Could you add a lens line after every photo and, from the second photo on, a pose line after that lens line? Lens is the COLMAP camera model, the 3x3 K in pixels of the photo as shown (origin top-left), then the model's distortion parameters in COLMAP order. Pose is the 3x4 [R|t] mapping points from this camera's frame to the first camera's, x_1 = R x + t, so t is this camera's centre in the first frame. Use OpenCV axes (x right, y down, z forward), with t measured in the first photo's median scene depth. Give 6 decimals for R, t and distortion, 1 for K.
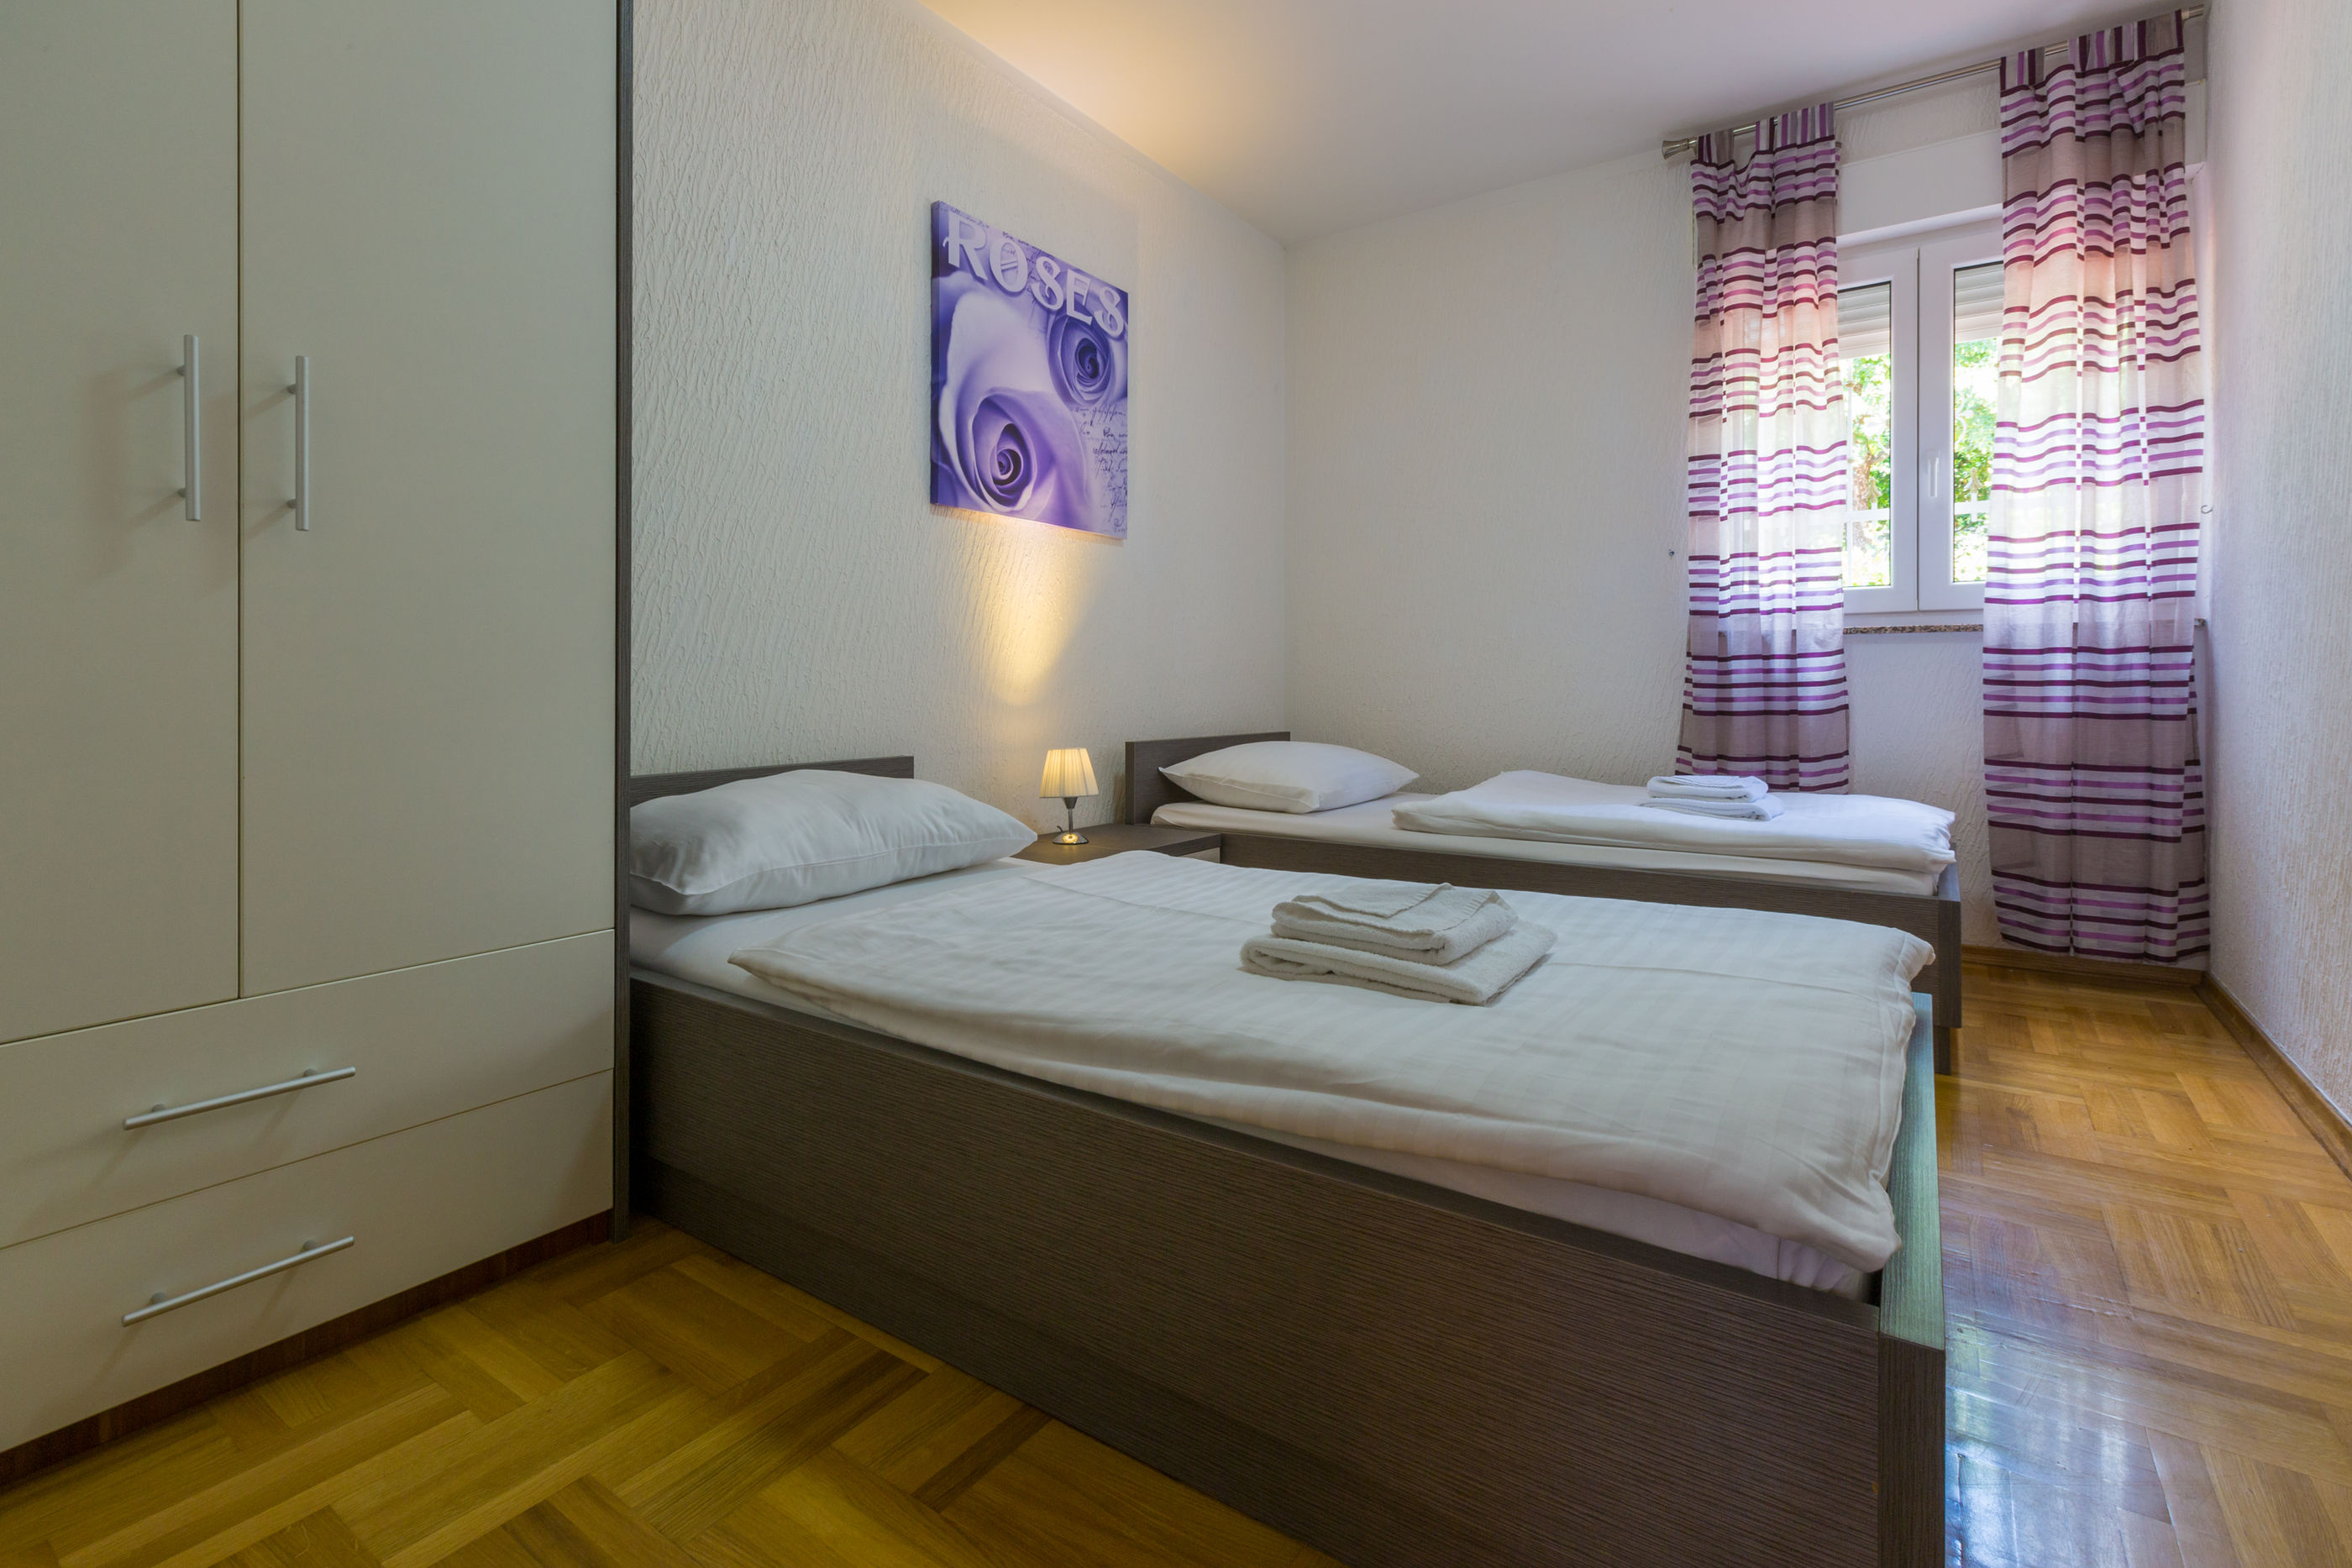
lens RADIAL K [[1088.7, 0, 1161.6], [0, 1088.7, 672.6], [0, 0, 1]] dist [0.001761, 0.000123]
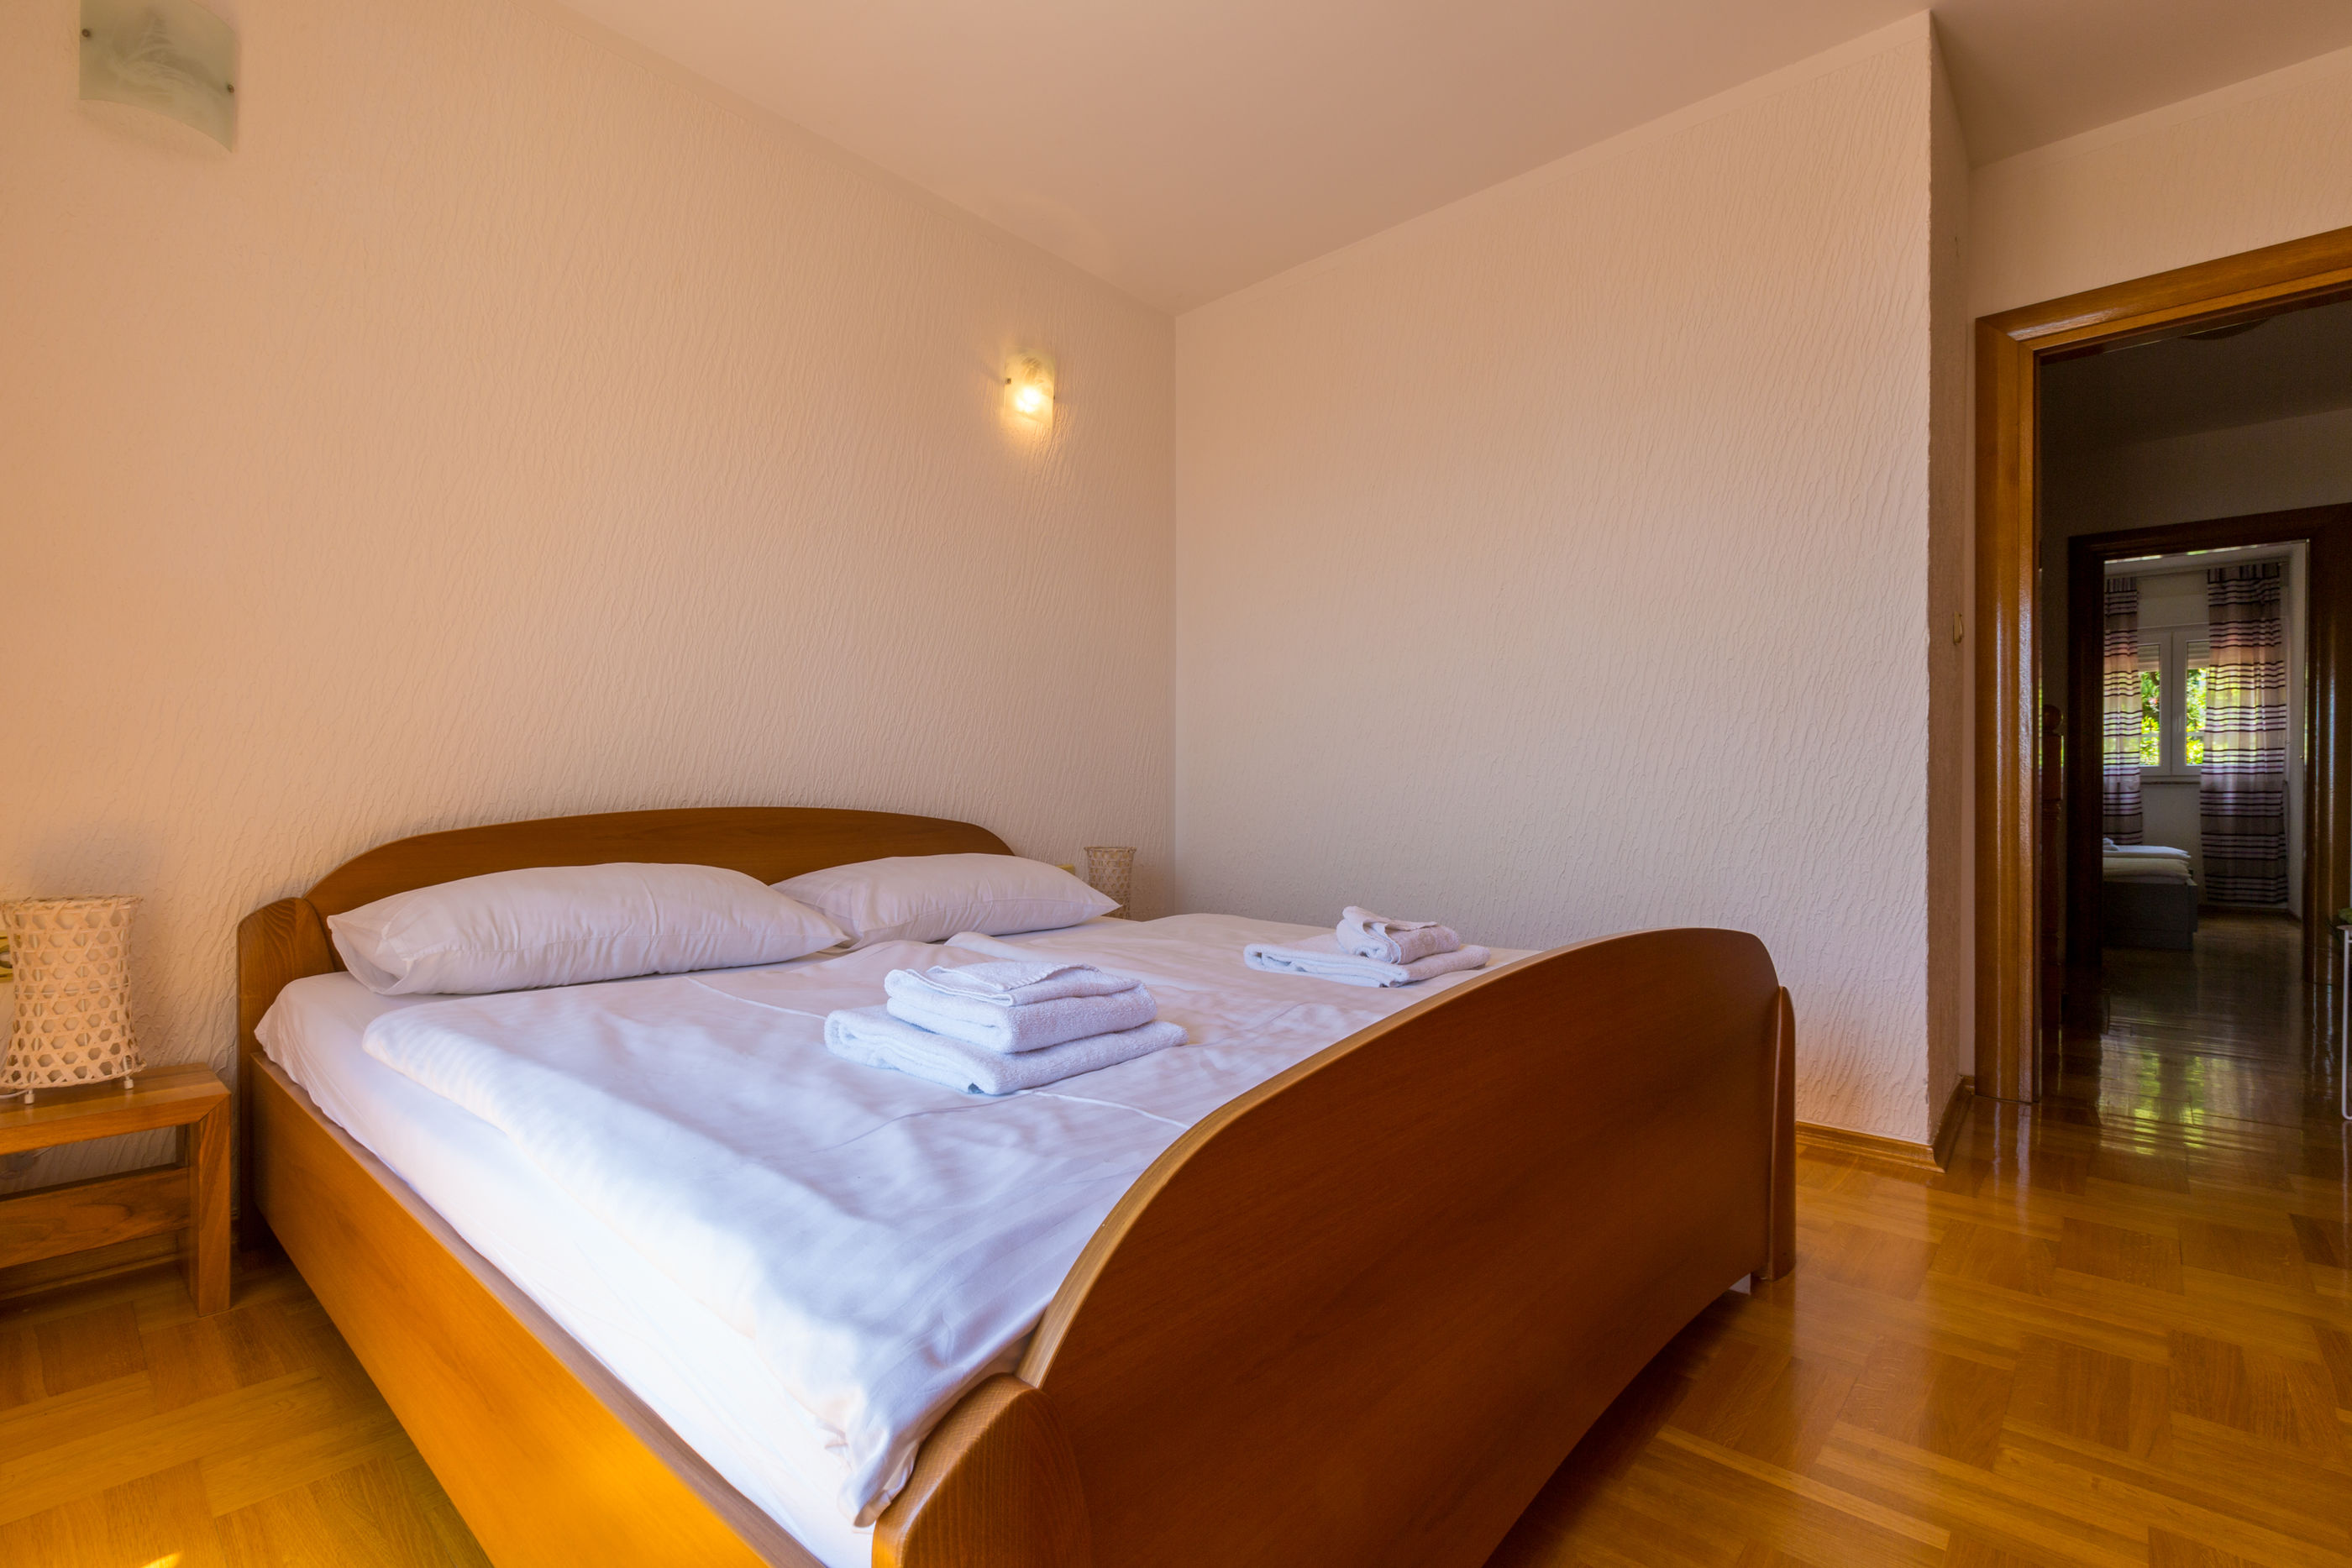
lens RADIAL K [[1088.7, 0, 1150.9], [0, 1088.7, 786.1], [0, 0, 1]] dist [0.001761, 0.000123]
pose [[0.990176, 0.009028, -0.139533, -1.414349], [-0.010742, 0.999876, -0.011537, 0.024355], [0.139411, 0.012923, 0.990150, -1.997015]]
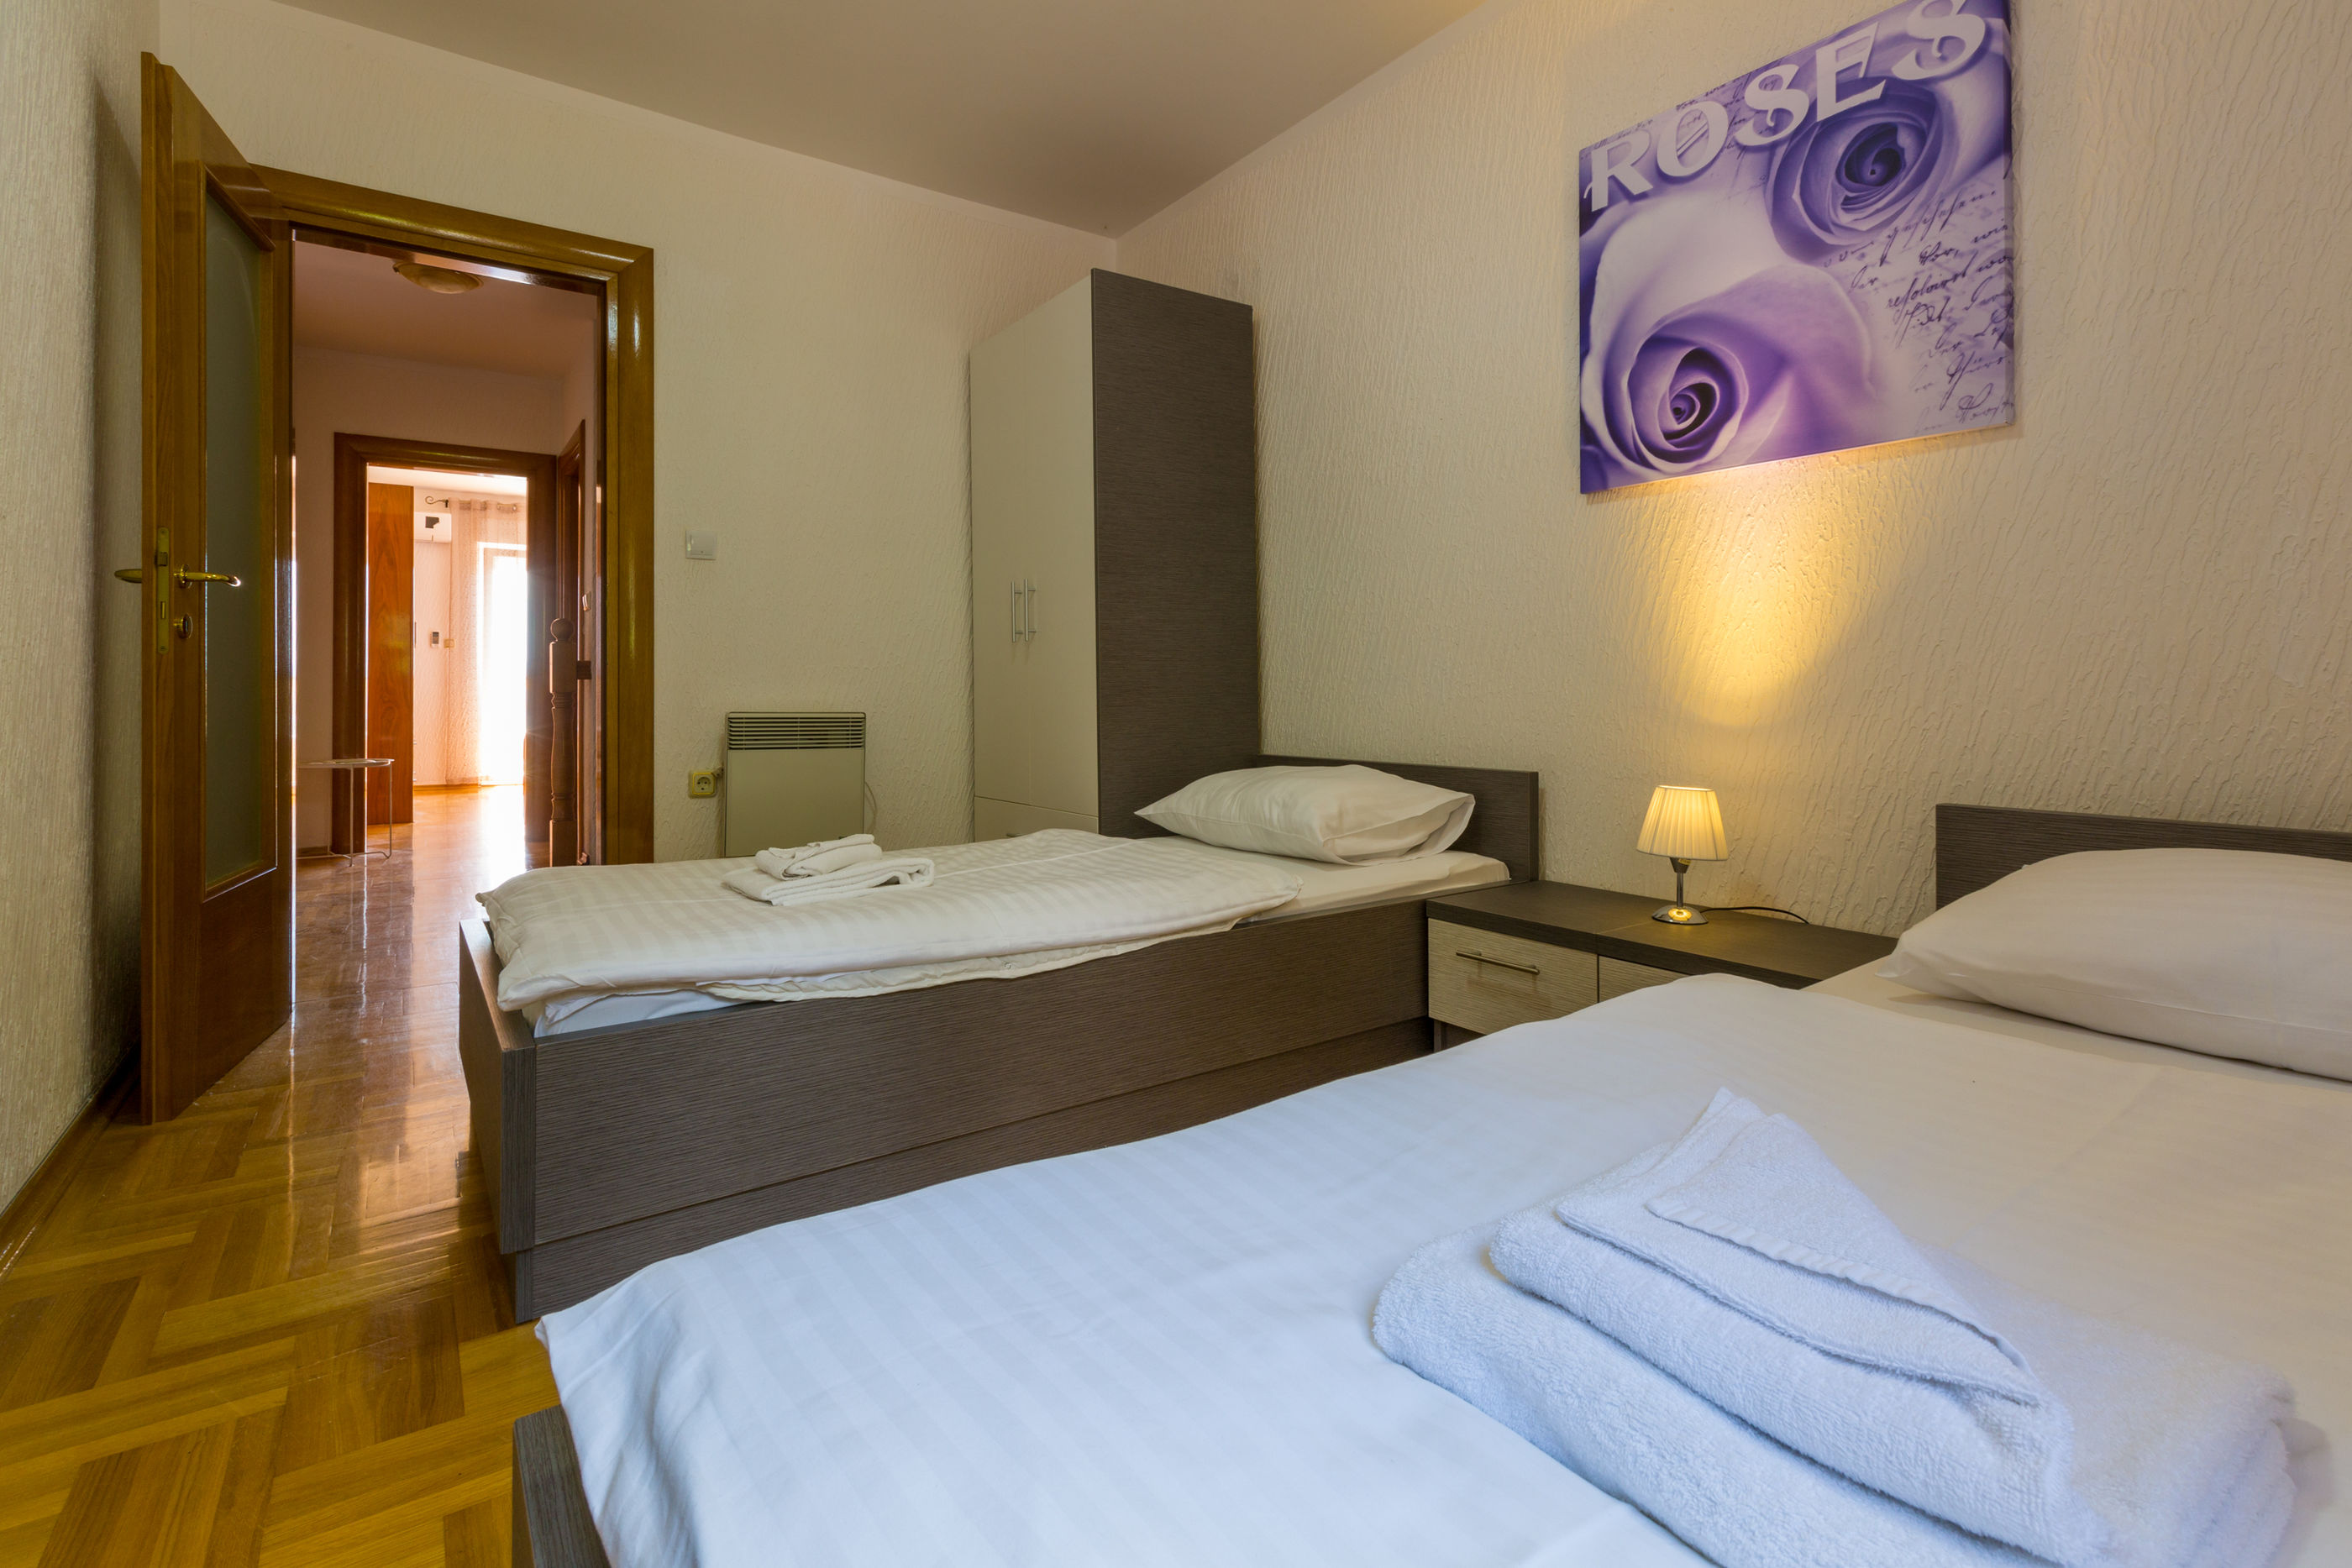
lens RADIAL K [[1088.7, 0, 1117.7], [0, 1088.7, 722.3], [0, 0, 1]] dist [0.001761, 0.000123]
pose [[-0.356543, 0.000521, -0.934279, 0.694252], [-0.014280, 0.999880, 0.006007, 0.027662], [0.934170, 0.015483, -0.356493, 0.895024]]
